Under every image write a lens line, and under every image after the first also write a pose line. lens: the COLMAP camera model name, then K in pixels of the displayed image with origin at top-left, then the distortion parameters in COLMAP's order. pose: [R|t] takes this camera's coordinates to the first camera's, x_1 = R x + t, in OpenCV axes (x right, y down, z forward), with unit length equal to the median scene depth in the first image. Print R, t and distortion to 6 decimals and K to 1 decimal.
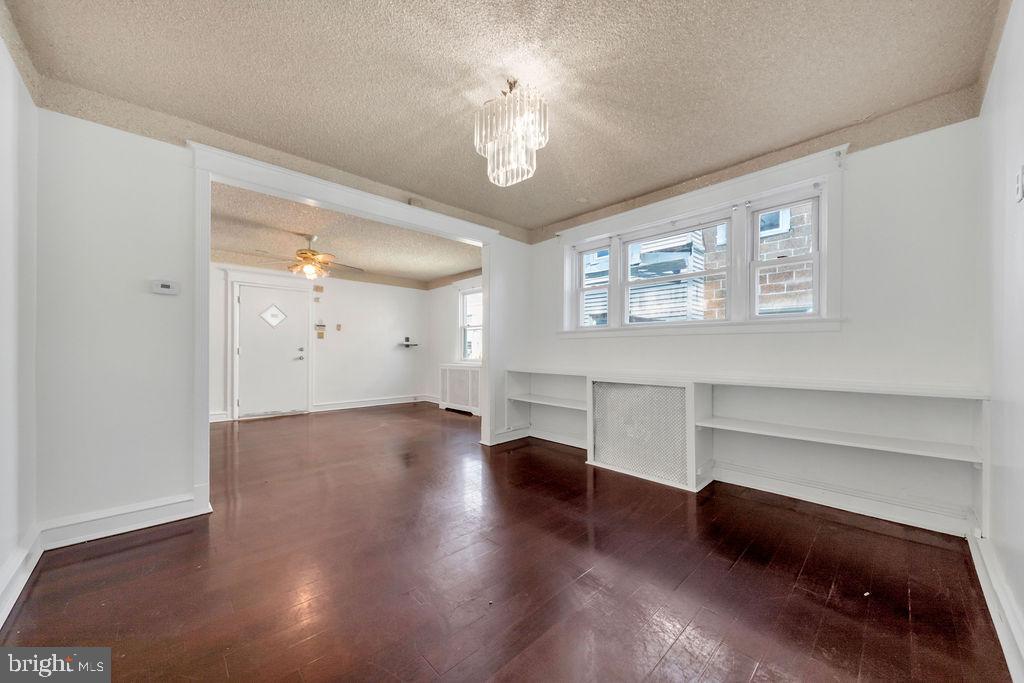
lens RADIAL K [[370.9, 0, 509.7], [0, 370.9, 350.3], [0, 0, 1]] dist [0.001593, 0.000157]
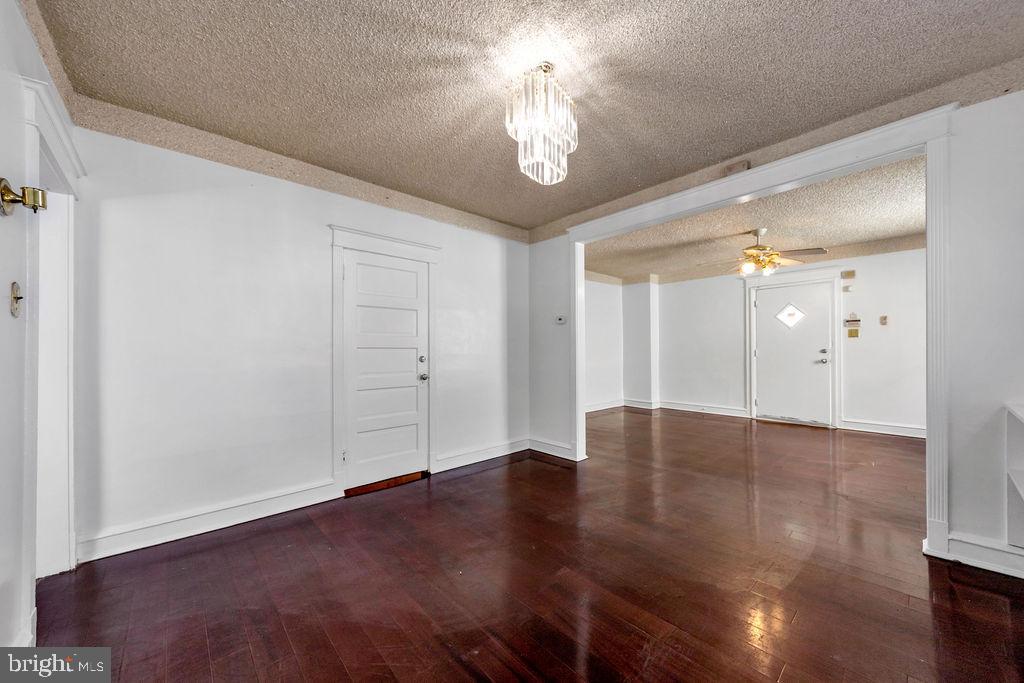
lens RADIAL K [[370.9, 0, 514.0], [0, 370.9, 347.2], [0, 0, 1]] dist [0.001593, 0.000157]
pose [[-0.014855, -0.005436, -0.999875, 0.315088], [0.011057, 0.999923, -0.005601, -0.015541], [0.999829, -0.011139, -0.014794, 0.325893]]
